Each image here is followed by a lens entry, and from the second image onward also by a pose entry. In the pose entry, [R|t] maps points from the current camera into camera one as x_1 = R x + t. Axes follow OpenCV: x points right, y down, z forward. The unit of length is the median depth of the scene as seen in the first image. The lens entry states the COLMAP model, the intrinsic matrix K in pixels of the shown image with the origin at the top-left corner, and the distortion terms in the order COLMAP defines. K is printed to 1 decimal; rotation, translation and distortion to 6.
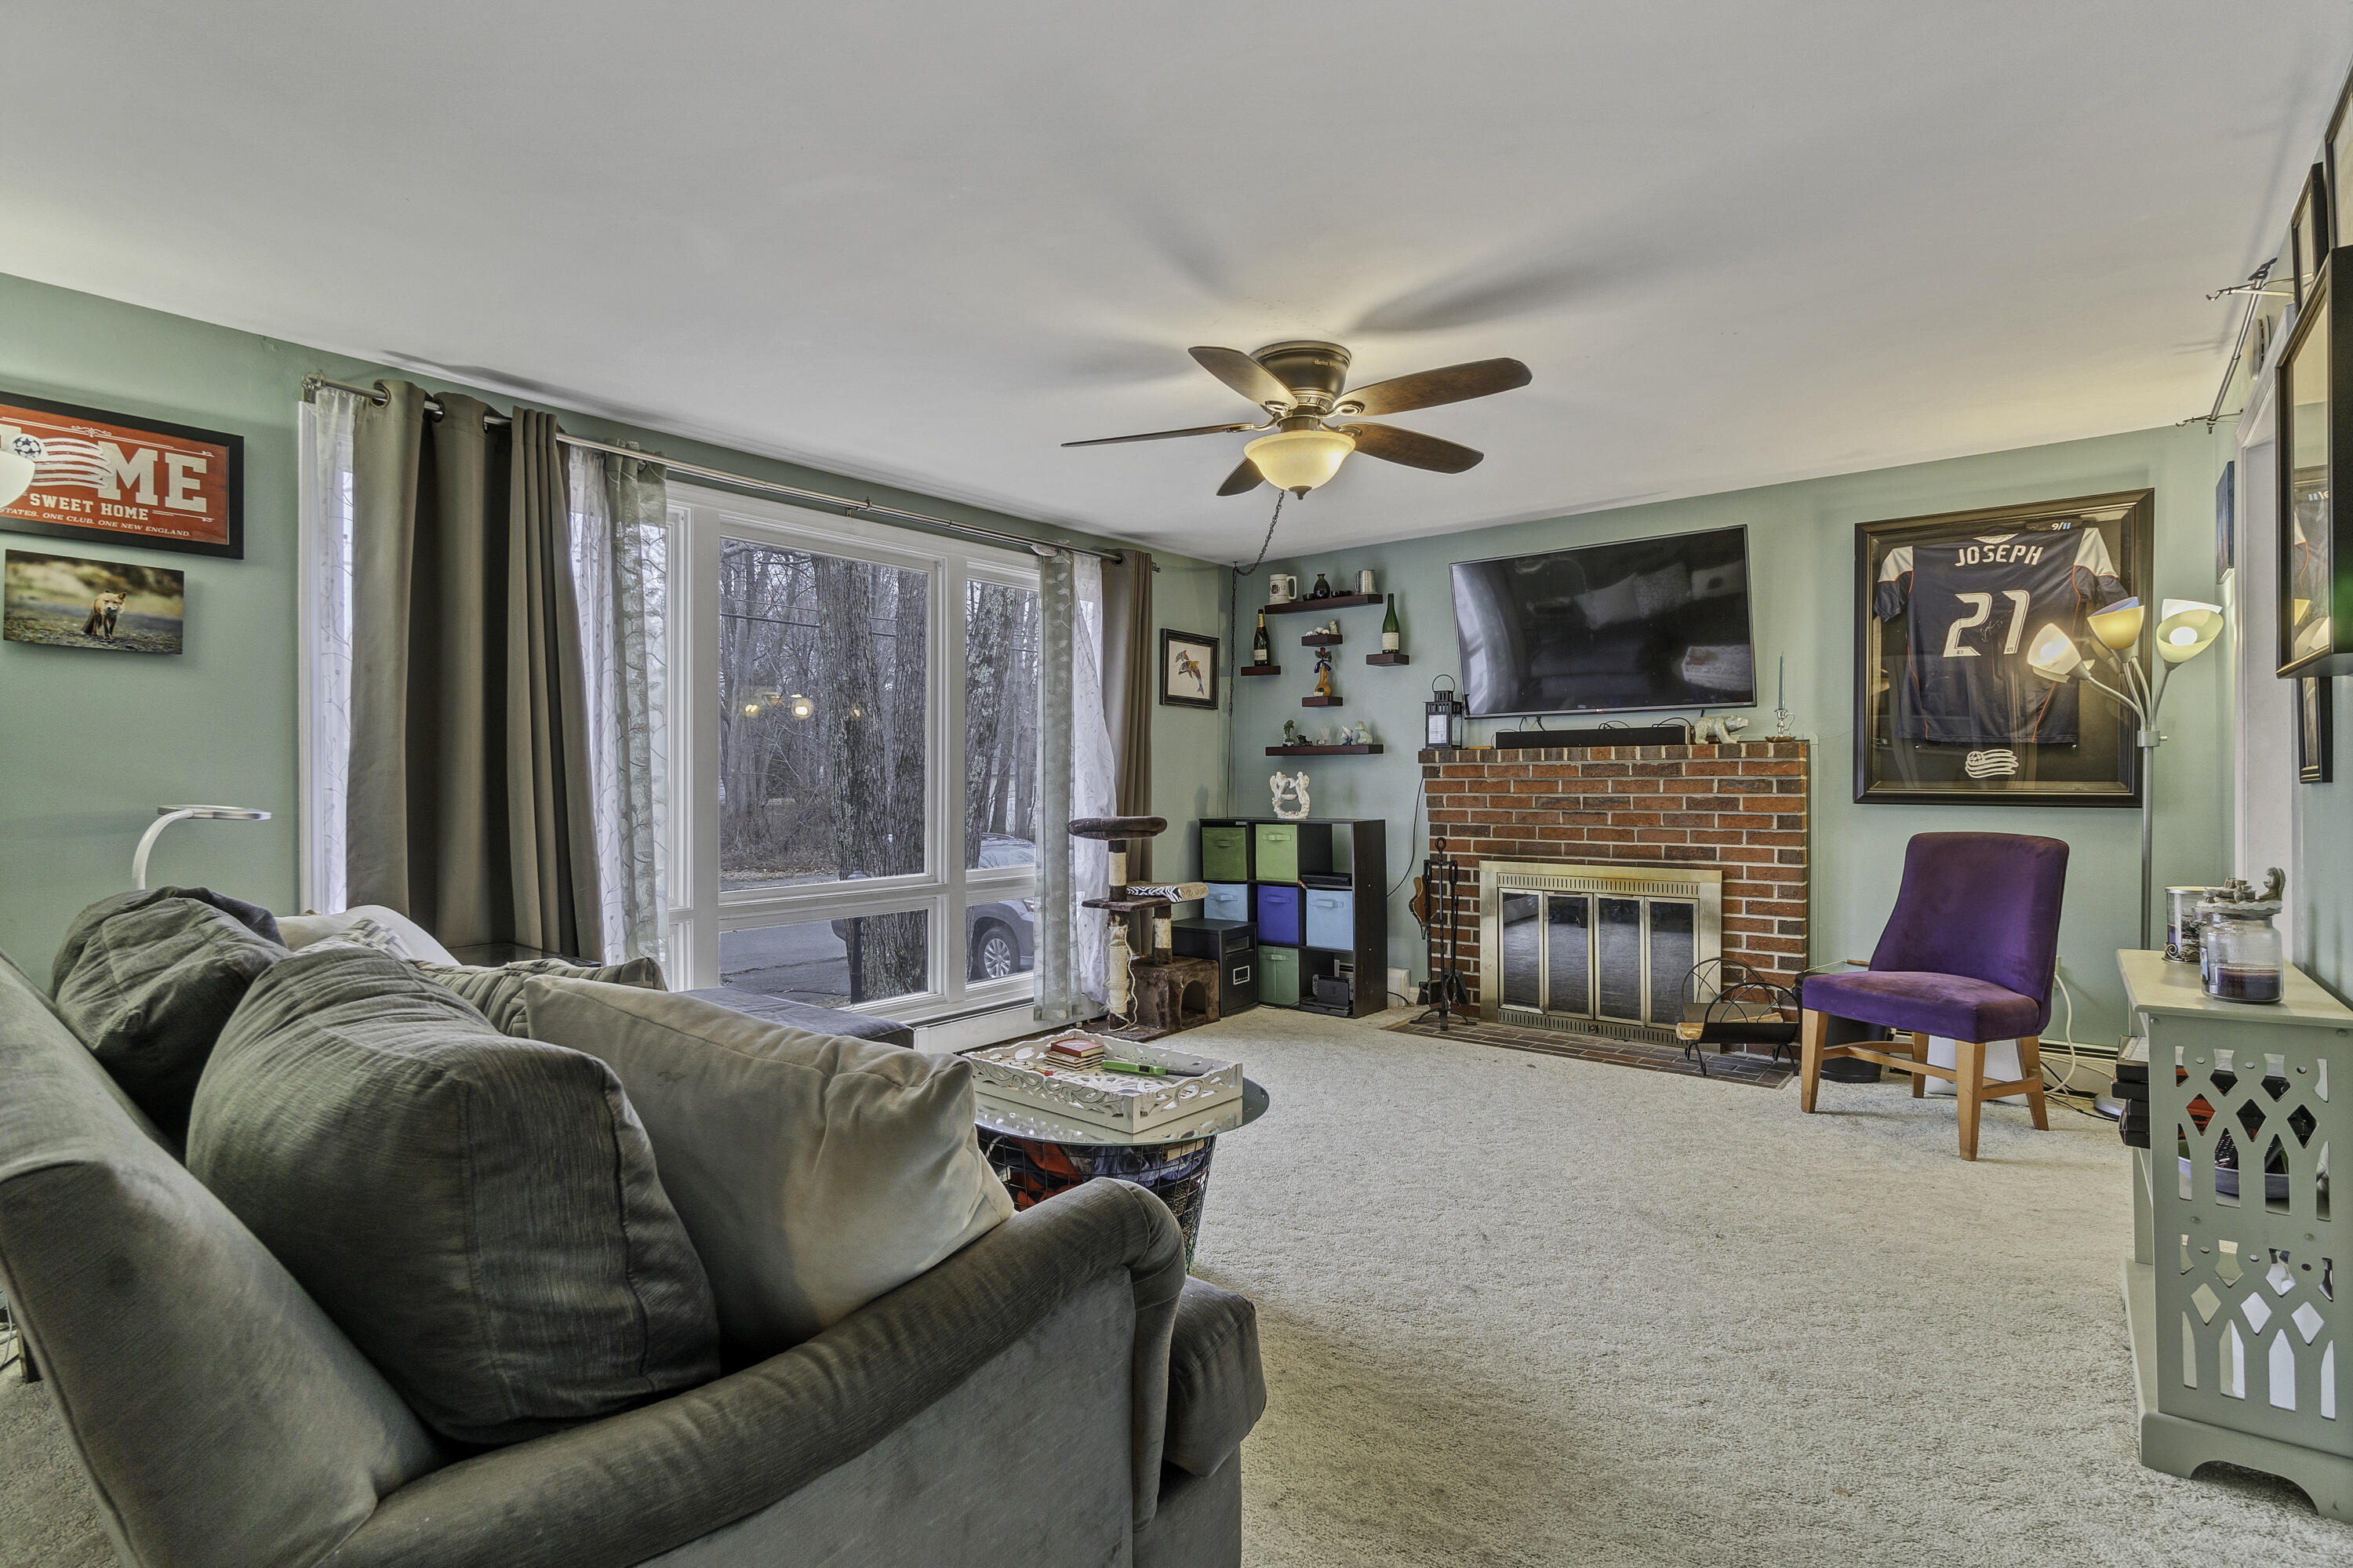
lens RADIAL K [[1148.8, 0, 1164.1], [0, 1148.8, 788.6], [0, 0, 1]] dist [-0.003783, -0.000039]
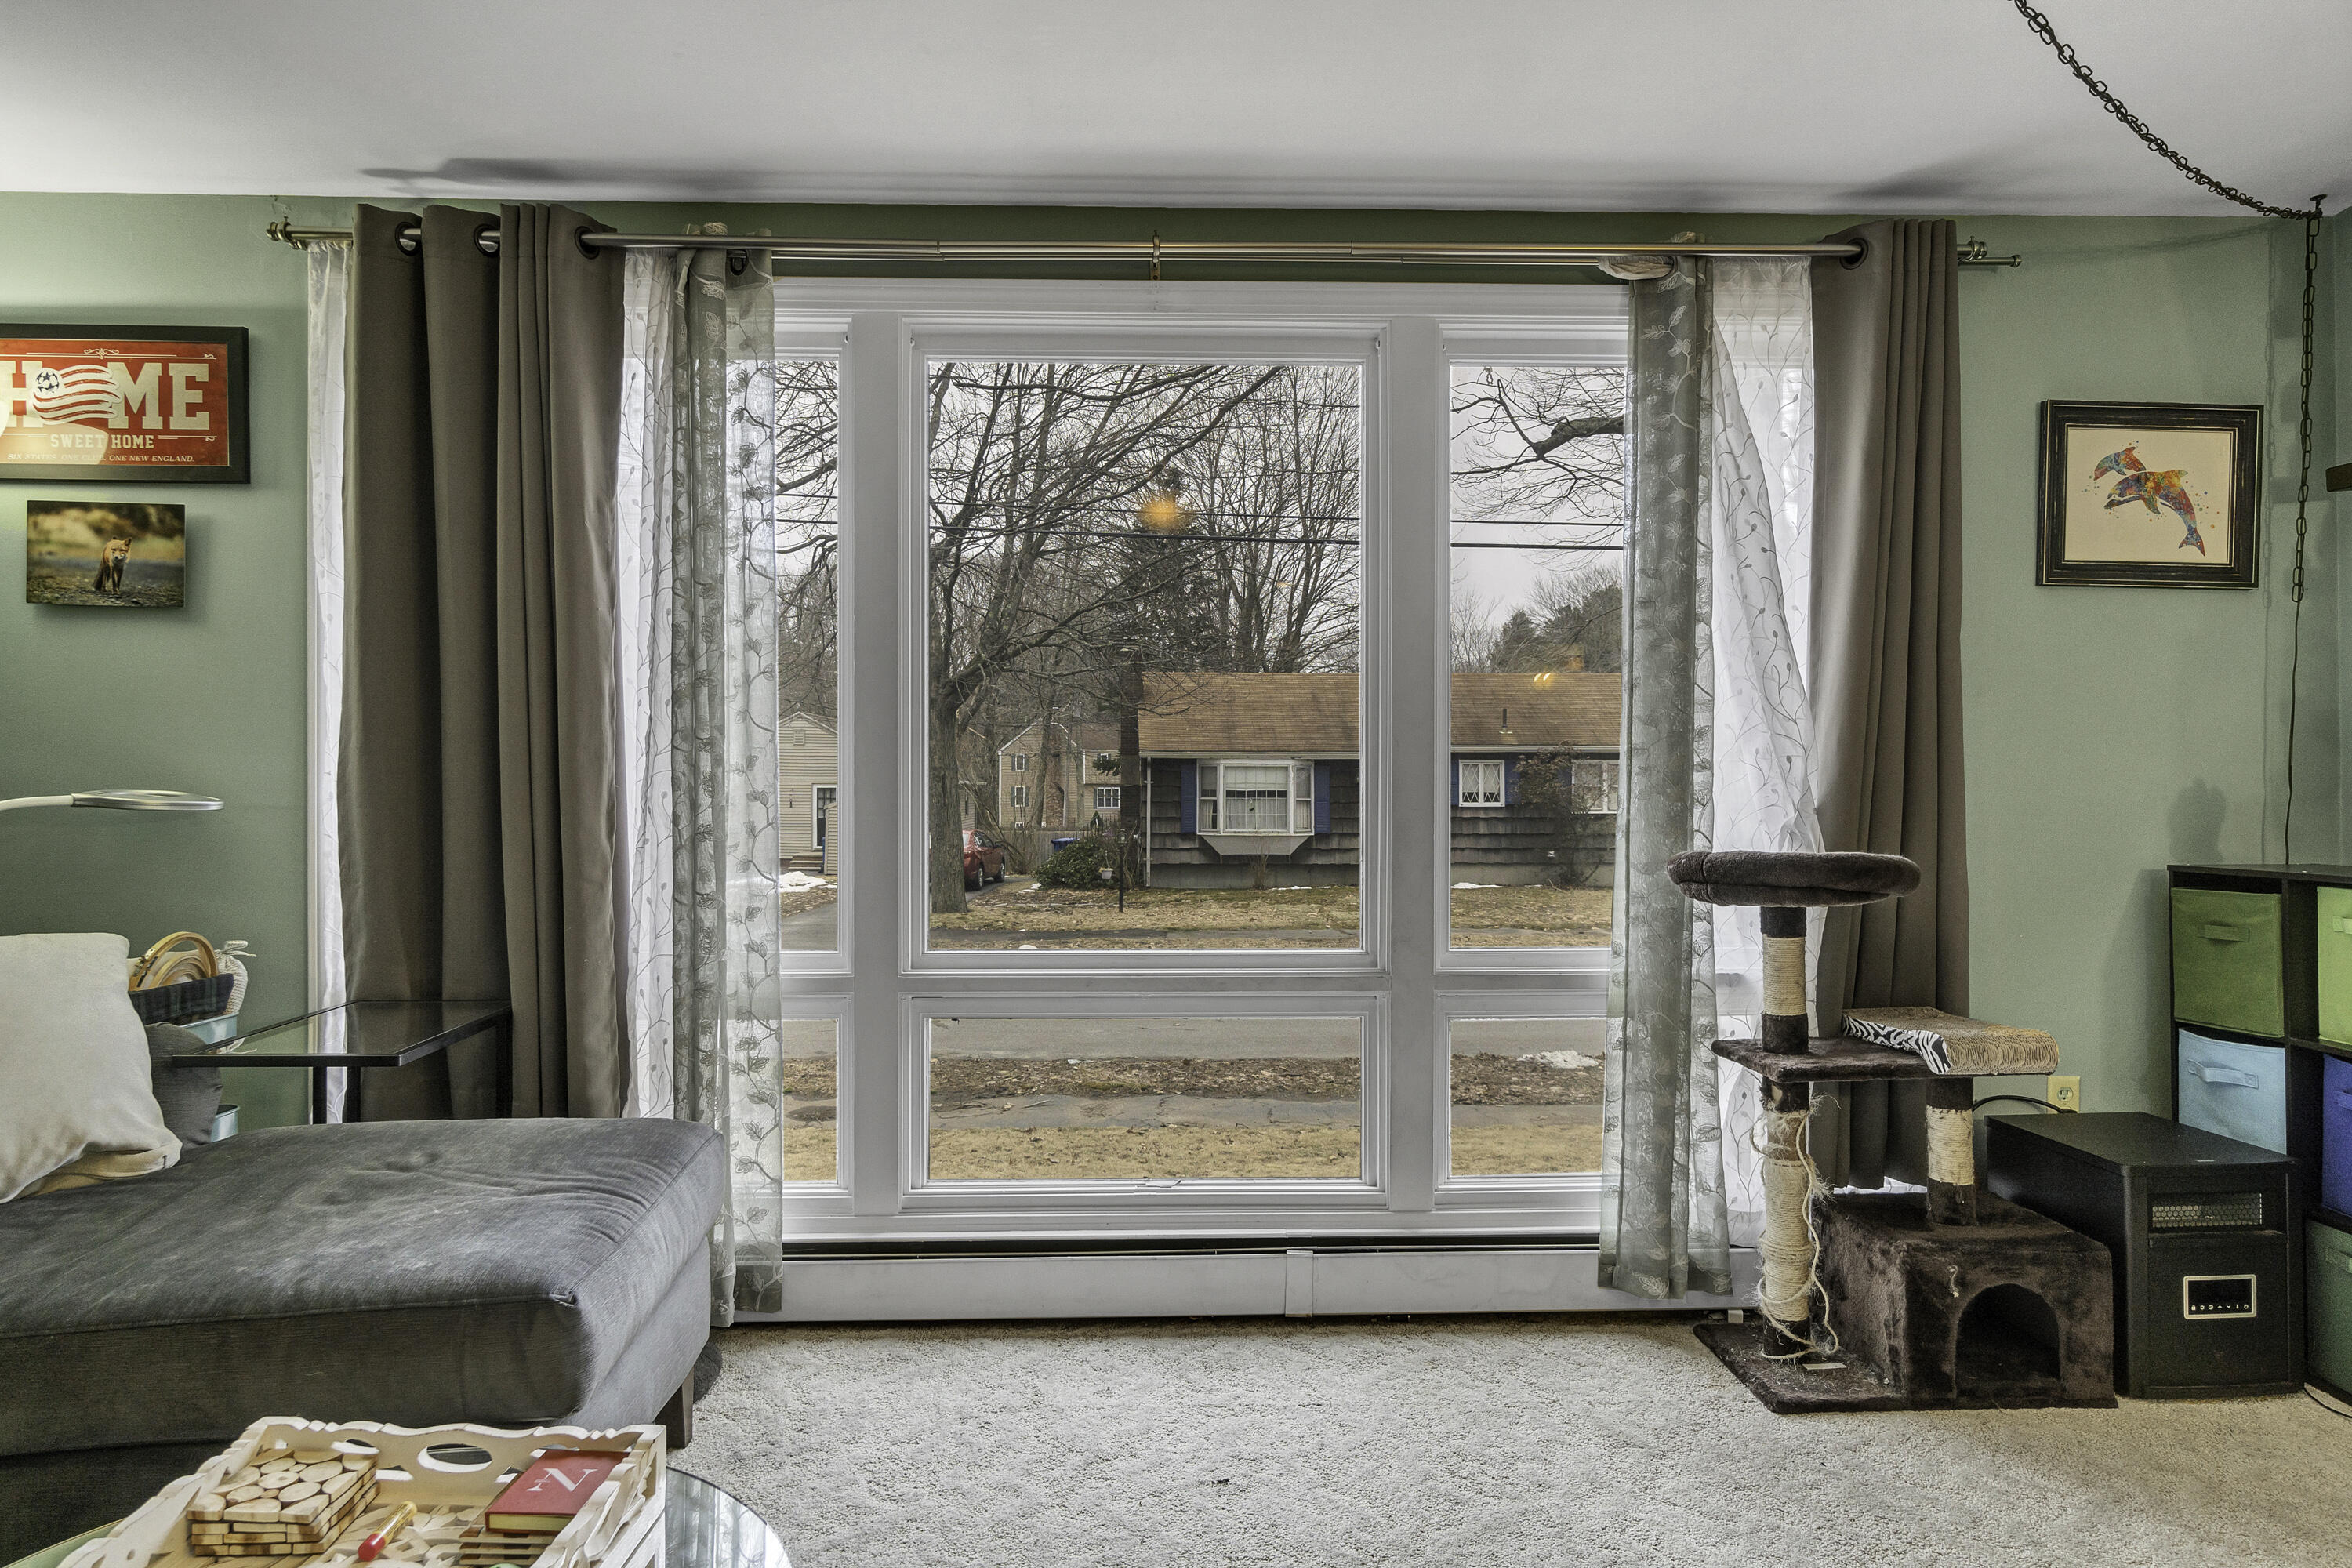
lens RADIAL K [[1458.9, 0, 1176.0], [0, 1458.9, 784.0], [0, 0, 1]] dist [-0.000555, 0.001713]
pose [[0.654118, -0.004688, -0.756378, 0.379147], [-0.008600, 0.999870, -0.013634, 0.016471], [0.756344, 0.015423, 0.653993, 0.833043]]
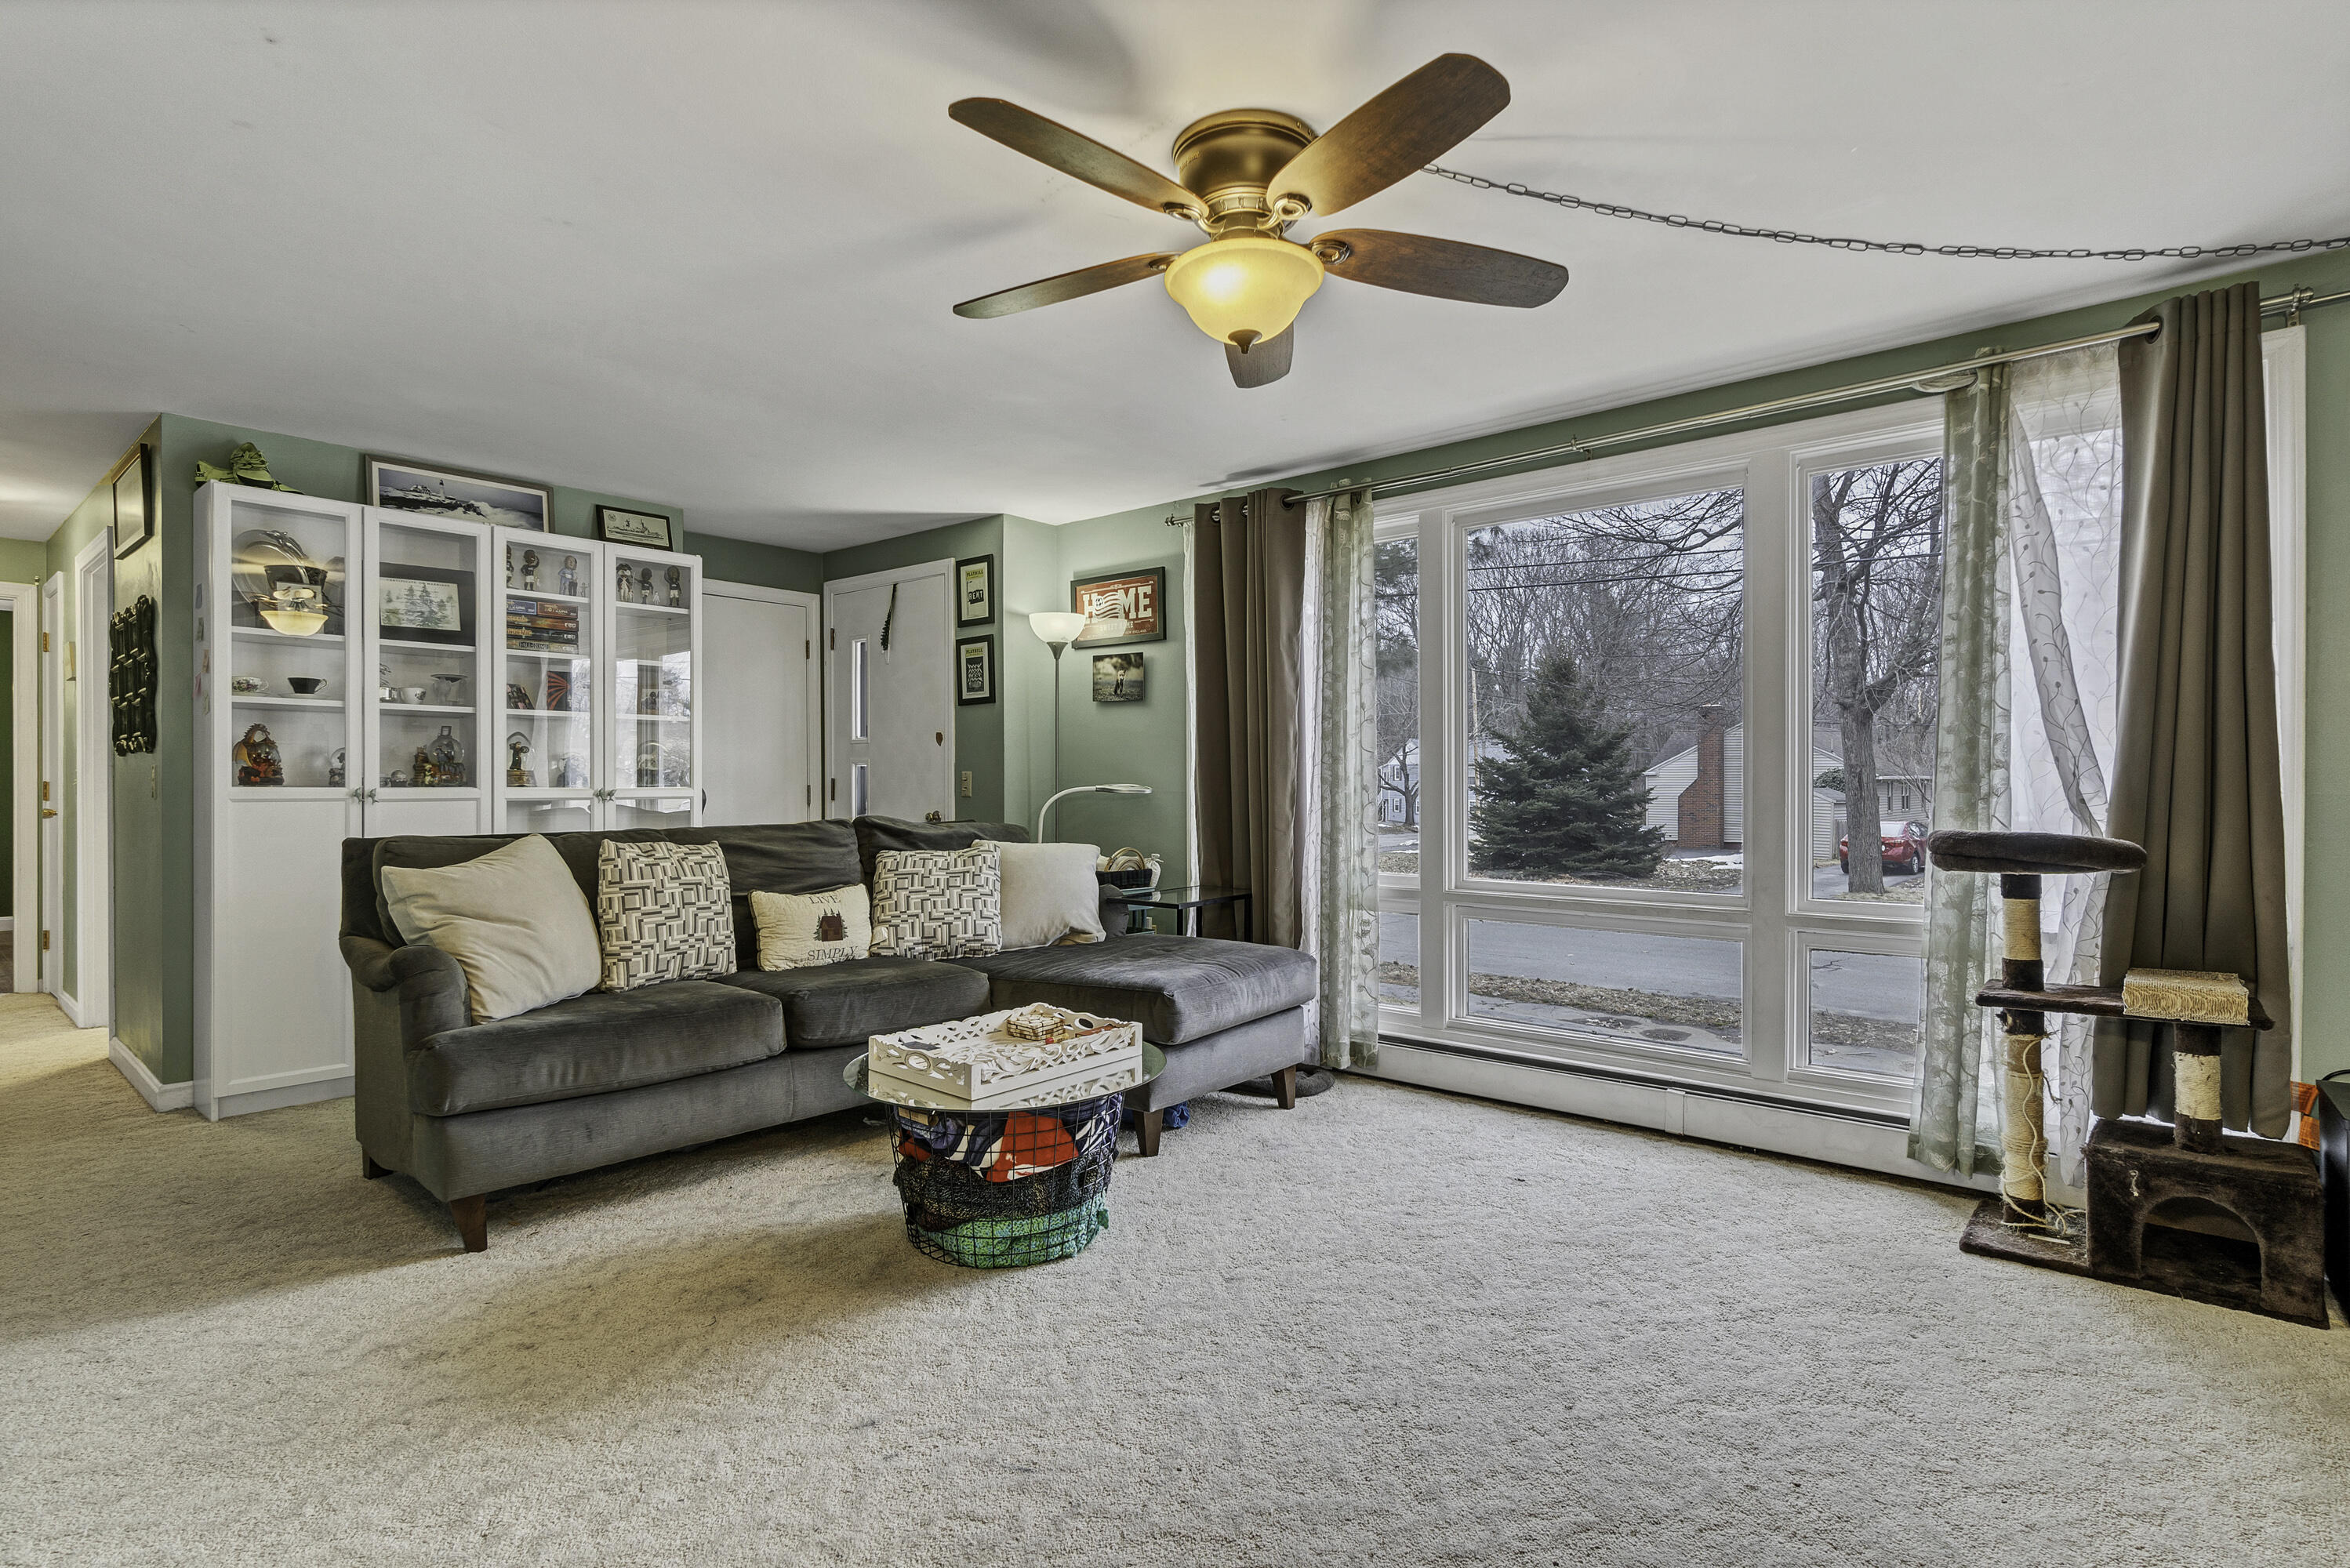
lens RADIAL K [[1147.2, 0, 1162.6], [0, 1147.2, 788.6], [0, 0, 1]] dist [-0.003783, -0.000039]
pose [[-0.039332, 0.001647, -0.999225, 0.881075], [-0.013415, 0.999908, 0.002176, 0.015363], [0.999136, 0.013490, -0.039307, 1.070579]]
